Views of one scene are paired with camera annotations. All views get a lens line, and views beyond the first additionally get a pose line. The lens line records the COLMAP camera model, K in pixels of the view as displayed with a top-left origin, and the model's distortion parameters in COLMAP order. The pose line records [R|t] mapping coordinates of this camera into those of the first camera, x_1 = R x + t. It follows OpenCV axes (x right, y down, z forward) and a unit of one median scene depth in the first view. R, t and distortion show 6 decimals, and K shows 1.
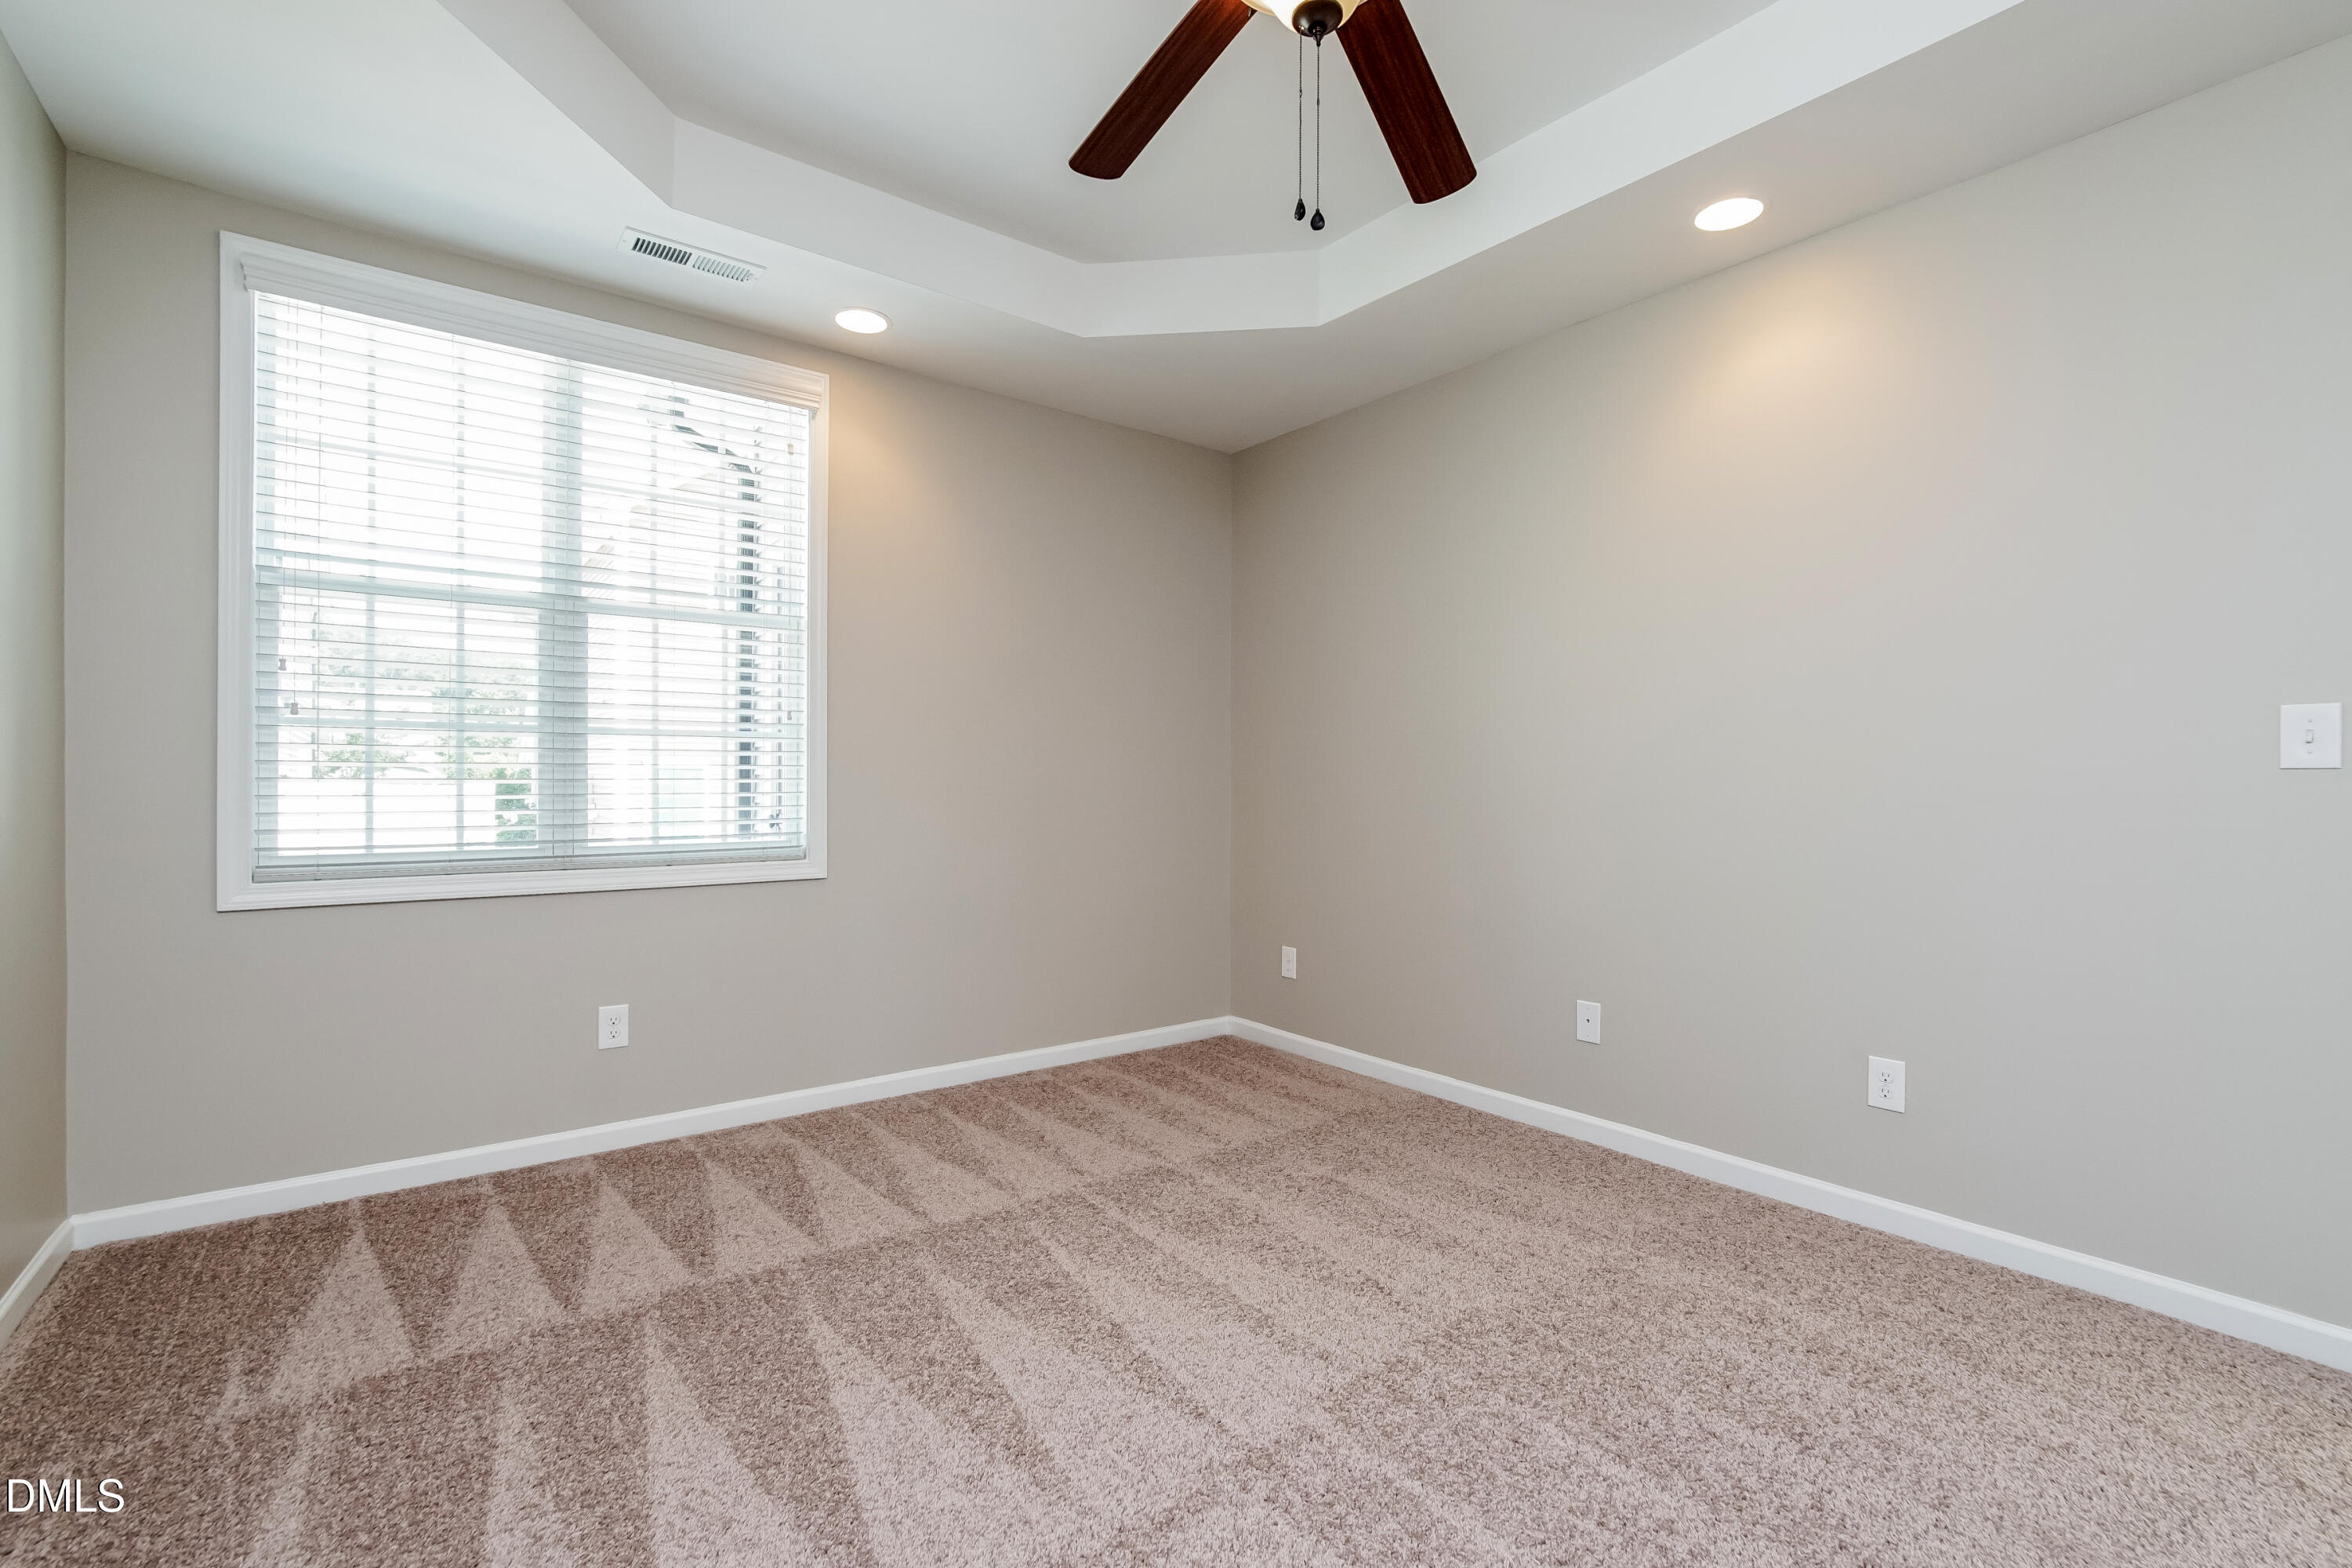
lens RADIAL K [[1035.4, 0, 1165.5], [0, 1035.4, 785.4], [0, 0, 1]] dist [-0.002927, 0.000256]
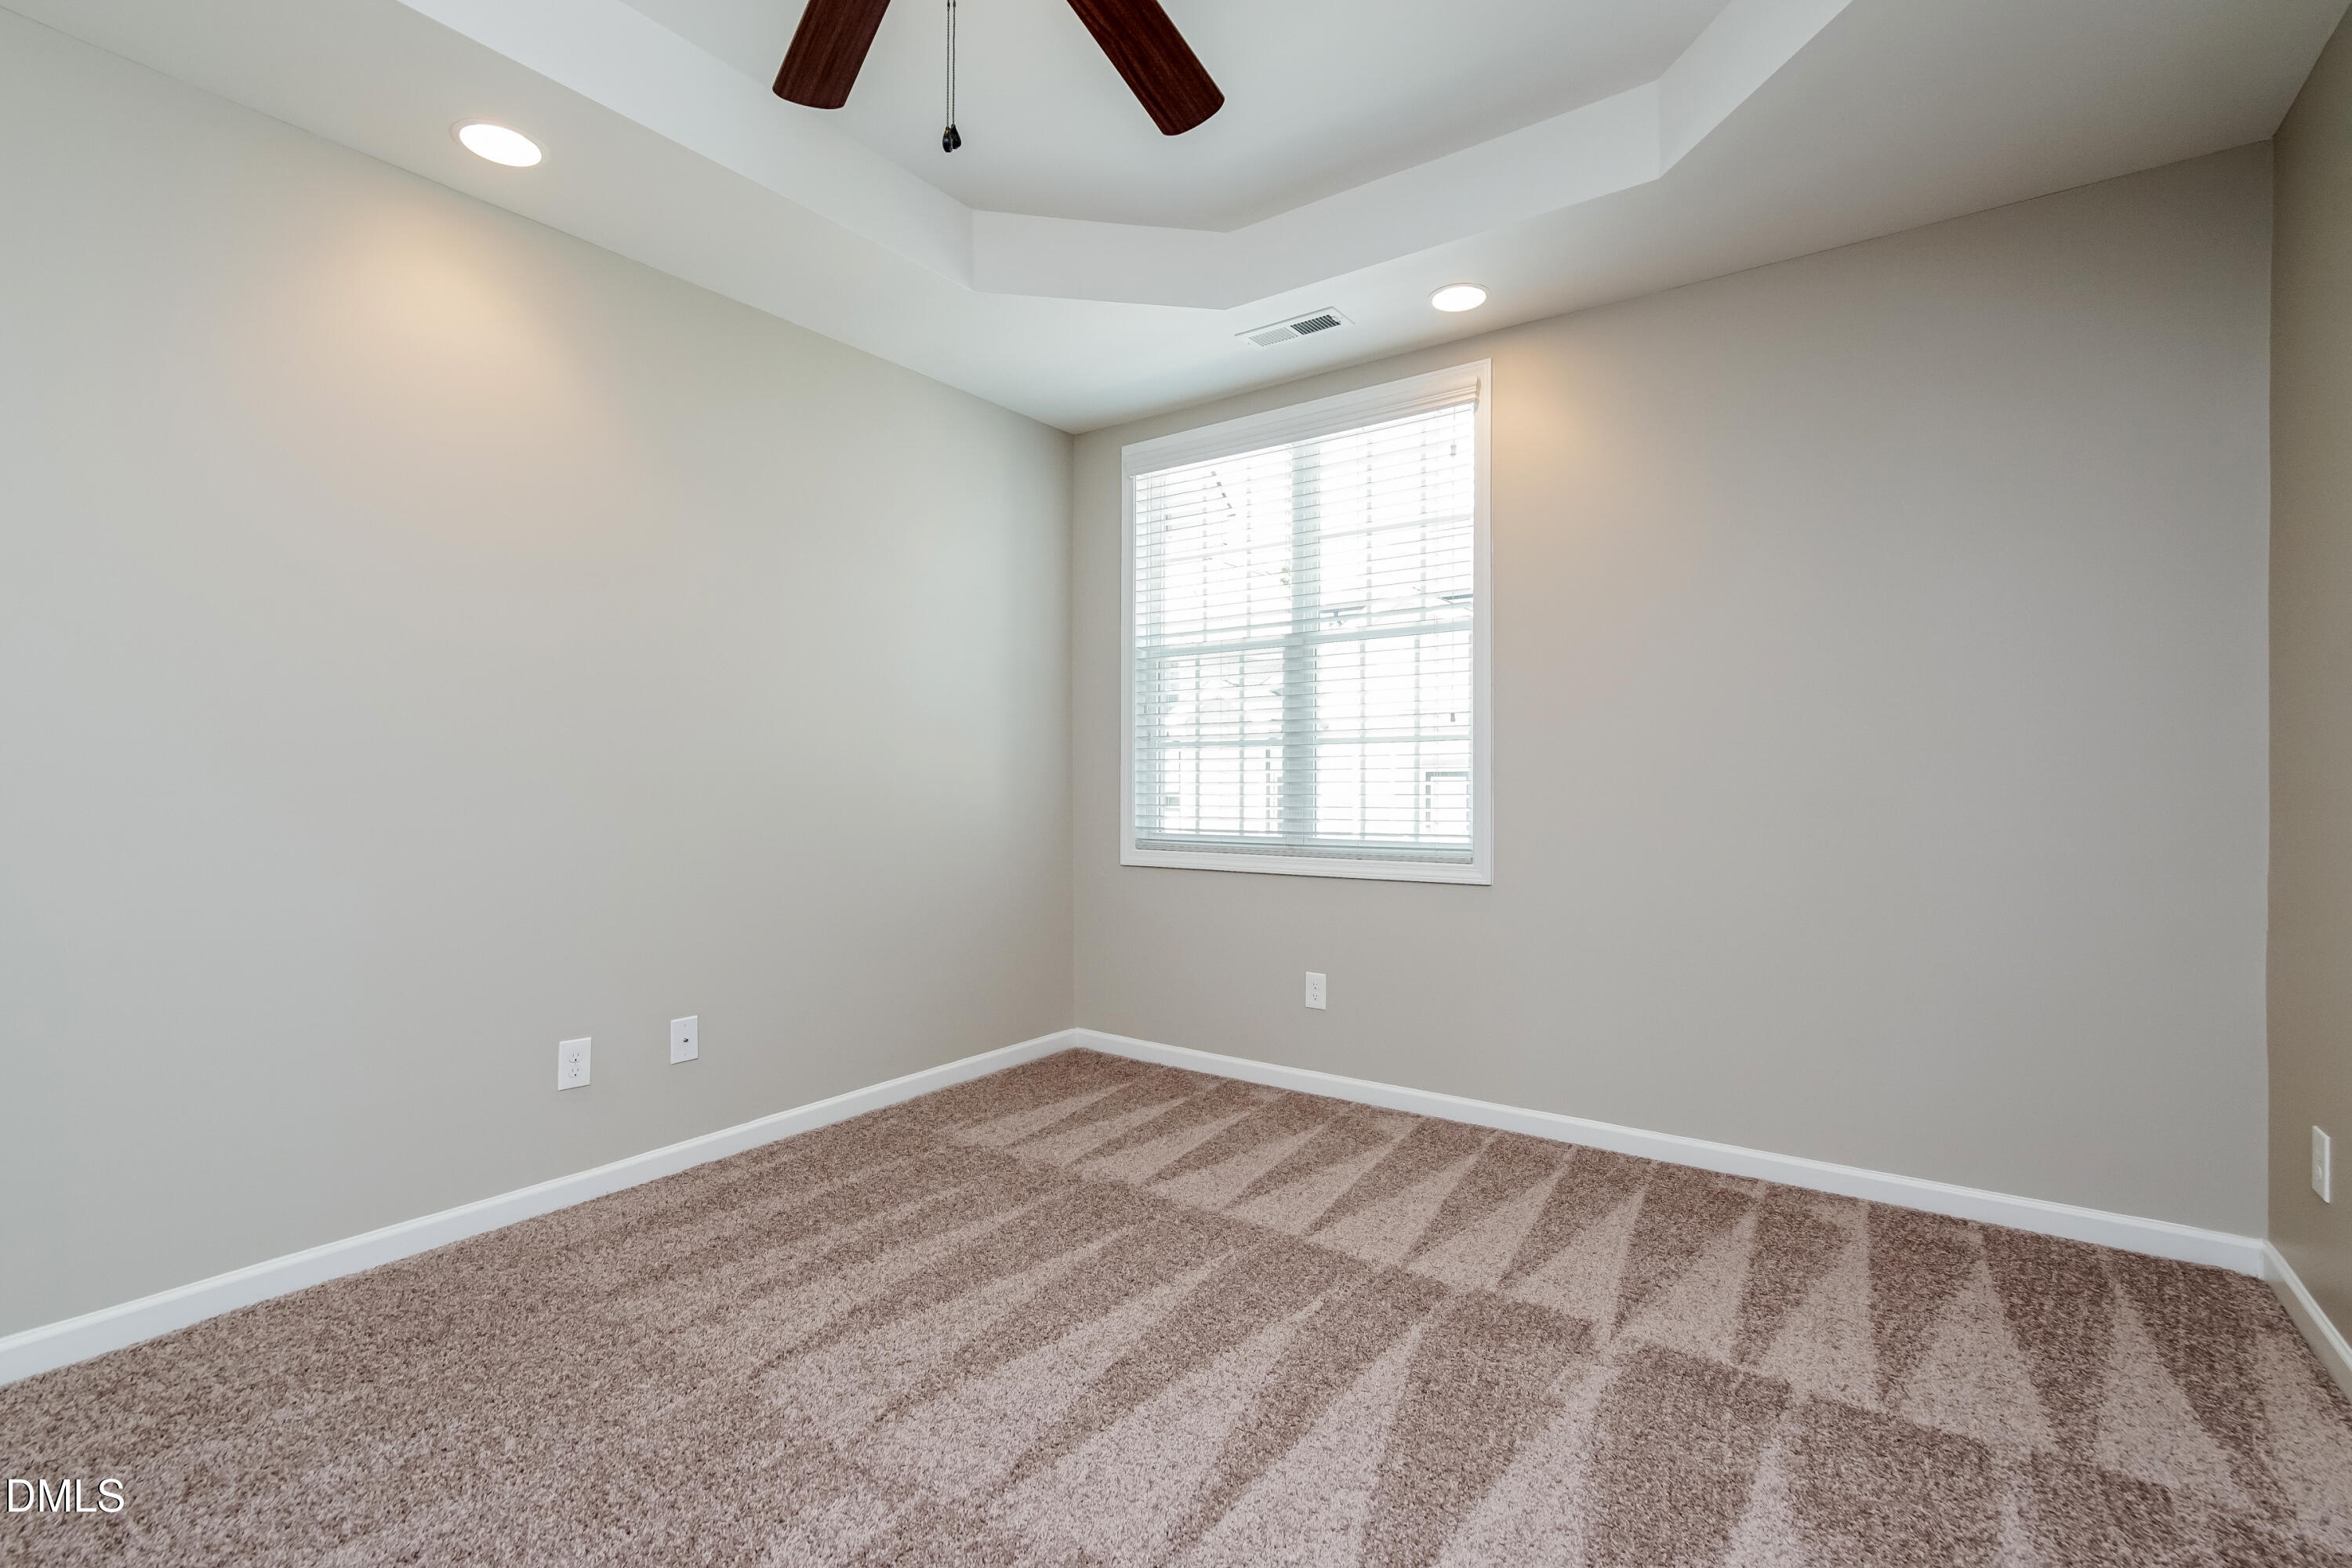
lens RADIAL K [[1035.4, 0, 1164.8], [0, 1035.4, 782.0], [0, 0, 1]] dist [-0.002927, 0.000256]
pose [[0.300849, -0.003235, -0.953666, 0.549403], [0.000416, 0.999995, -0.003261, -0.002391], [0.953672, 0.000584, 0.300849, 0.476905]]
